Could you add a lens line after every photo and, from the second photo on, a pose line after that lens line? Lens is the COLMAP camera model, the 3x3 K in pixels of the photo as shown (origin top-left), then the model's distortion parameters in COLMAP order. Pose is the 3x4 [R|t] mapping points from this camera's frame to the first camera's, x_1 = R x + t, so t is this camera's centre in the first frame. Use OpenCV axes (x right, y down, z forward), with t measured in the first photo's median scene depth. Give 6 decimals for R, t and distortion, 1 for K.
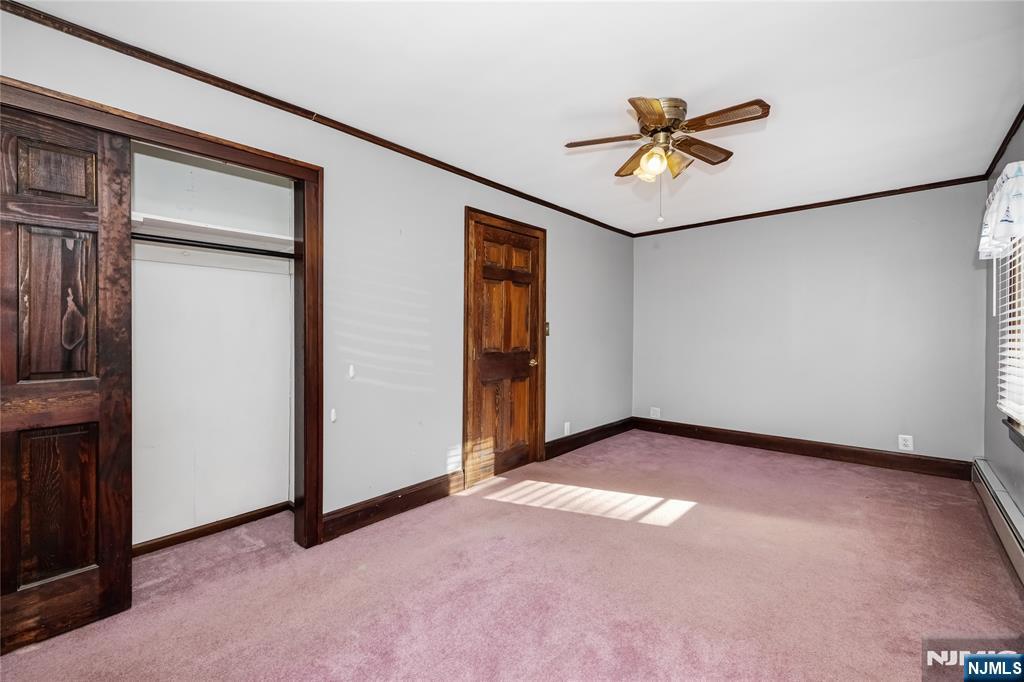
lens RADIAL K [[421.4, 0, 503.7], [0, 421.4, 326.8], [0, 0, 1]] dist [-0.000355, -0.000031]
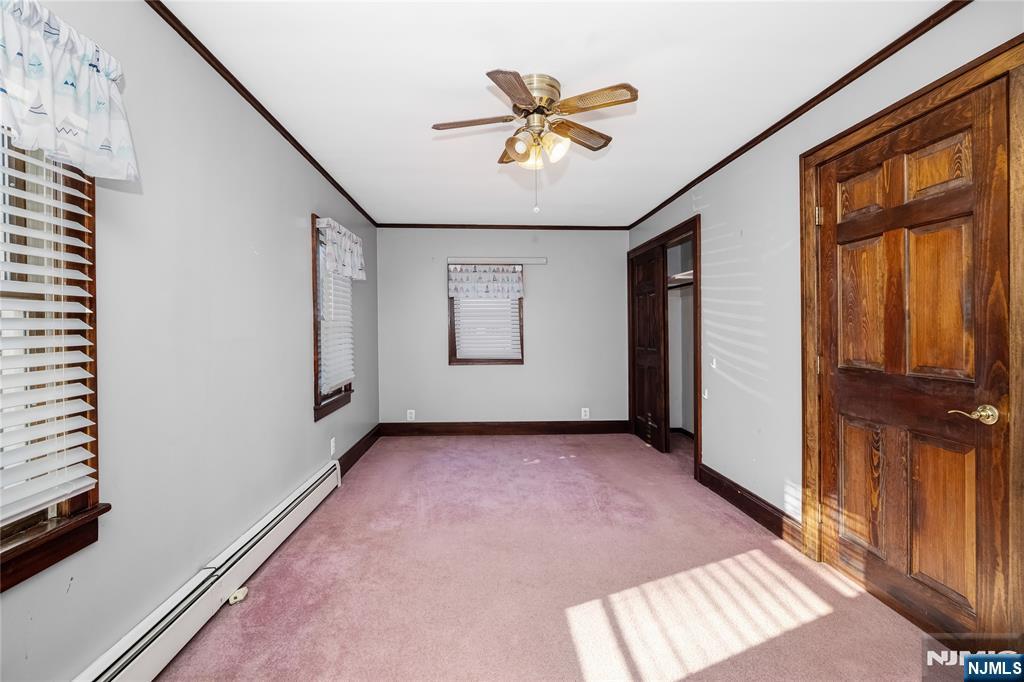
lens RADIAL K [[421.4, 0, 510.4], [0, 421.4, 338.2], [0, 0, 1]] dist [-0.000355, -0.000031]
pose [[-0.702070, 0.003779, -0.712098, 0.719376], [-0.001385, 0.999977, 0.006672, 0.016826], [0.712107, 0.005671, -0.702048, 1.079703]]
